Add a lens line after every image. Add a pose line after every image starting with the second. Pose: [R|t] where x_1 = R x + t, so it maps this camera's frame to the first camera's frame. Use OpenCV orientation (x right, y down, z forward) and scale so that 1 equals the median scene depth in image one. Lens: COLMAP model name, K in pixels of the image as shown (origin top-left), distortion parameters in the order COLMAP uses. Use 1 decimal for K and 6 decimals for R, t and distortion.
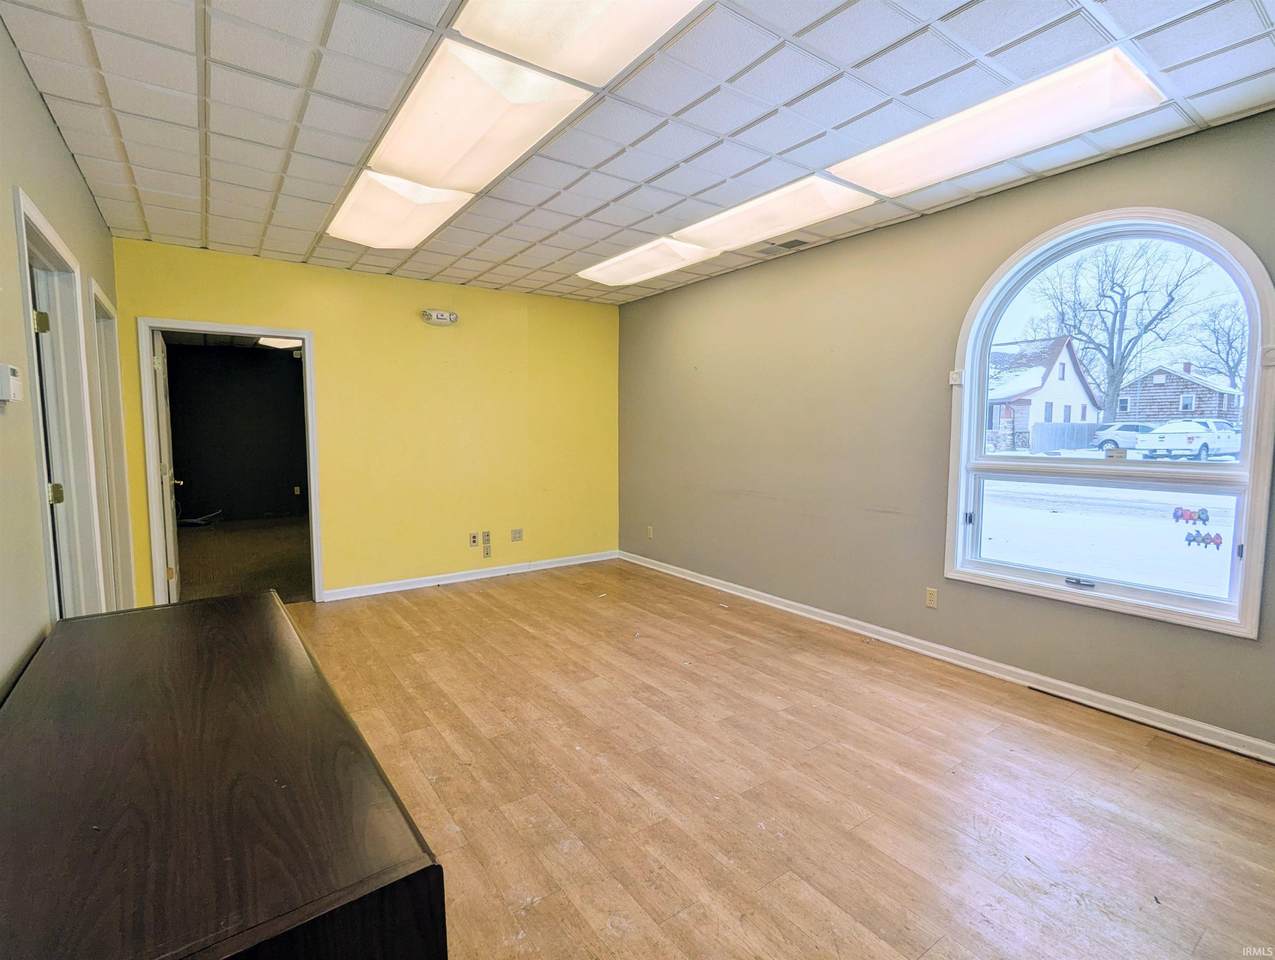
lens RADIAL K [[609.7, 0, 642.3], [0, 609.7, 478.1], [0, 0, 1]] dist [0.002331, 0.000220]
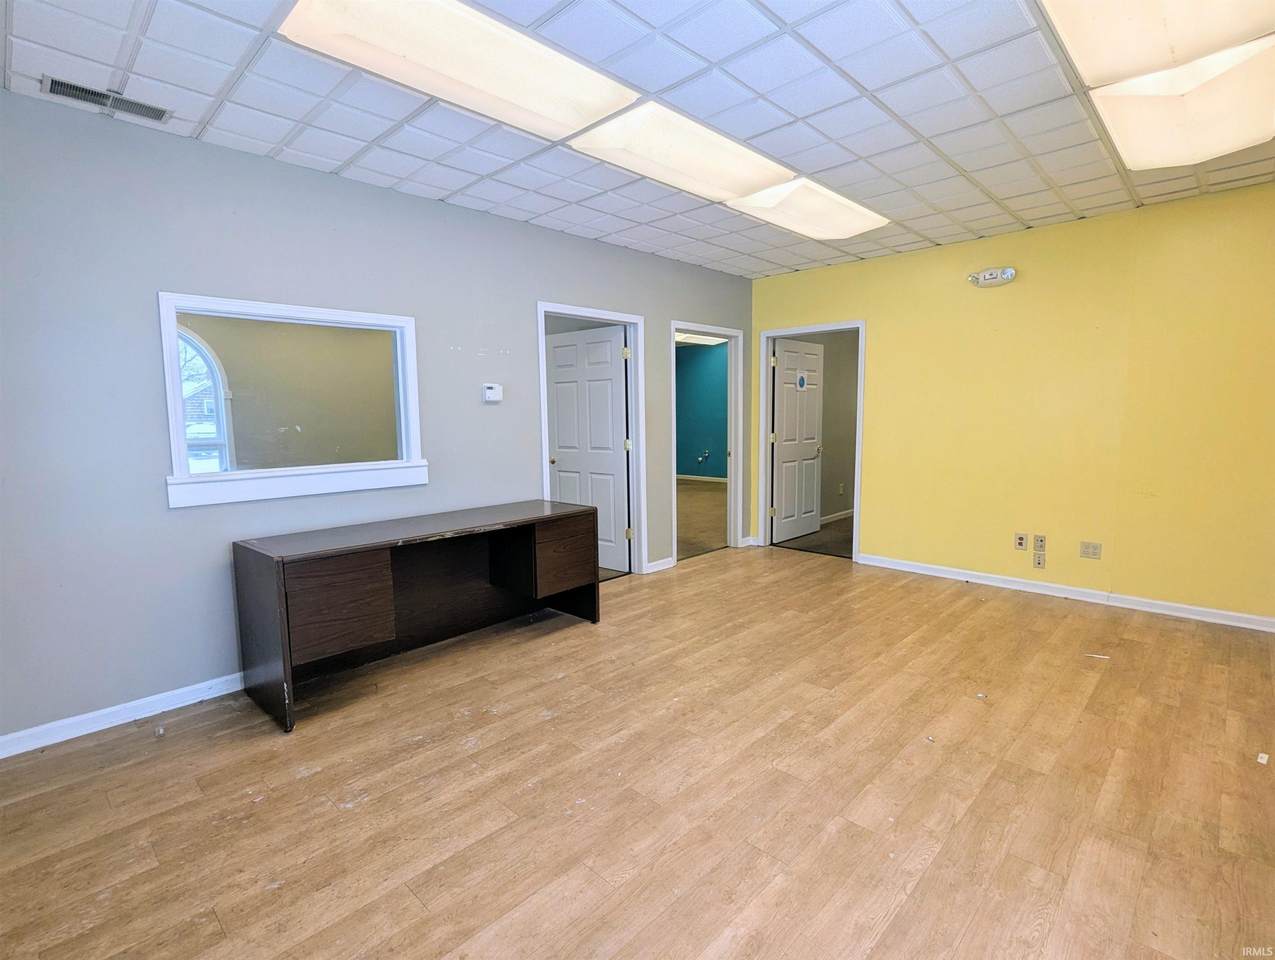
lens RADIAL K [[625.5, 0, 631.6], [0, 625.5, 478.1], [0, 0, 1]] dist [0.000597, 0.000268]
pose [[0.166381, 0.104168, -0.980544, 0.644238], [-0.070479, 0.993117, 0.093545, -0.036395], [0.983539, 0.053544, 0.172578, 0.480473]]
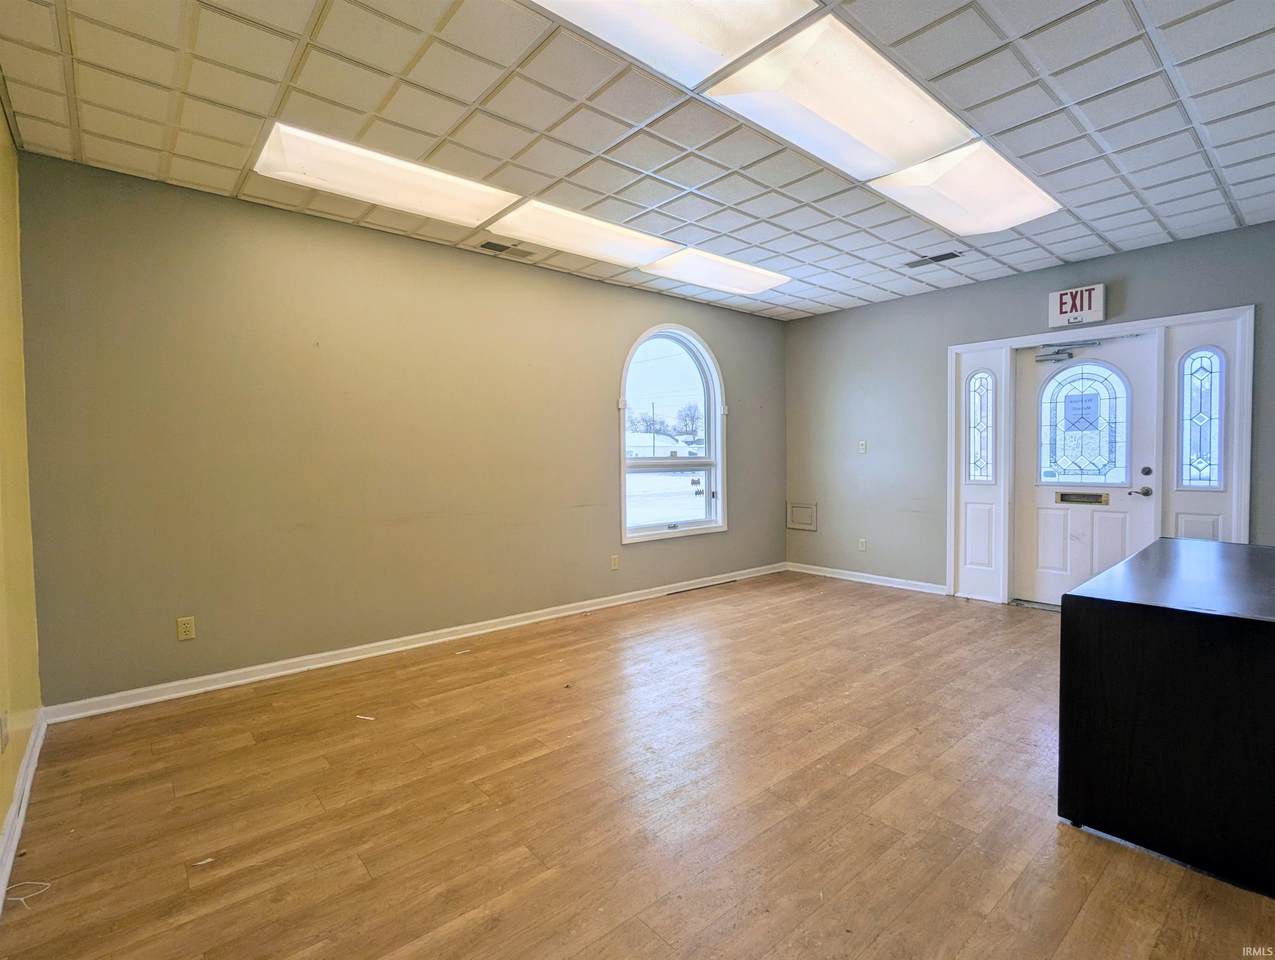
lens RADIAL K [[609.7, 0, 642.3], [0, 609.7, 478.1], [0, 0, 1]] dist [0.002331, 0.000220]
pose [[-0.088315, -0.034139, 0.995507, -0.845187], [0.090837, 0.994972, 0.042179, -0.041885], [-0.991942, 0.094154, -0.084770, 0.993306]]
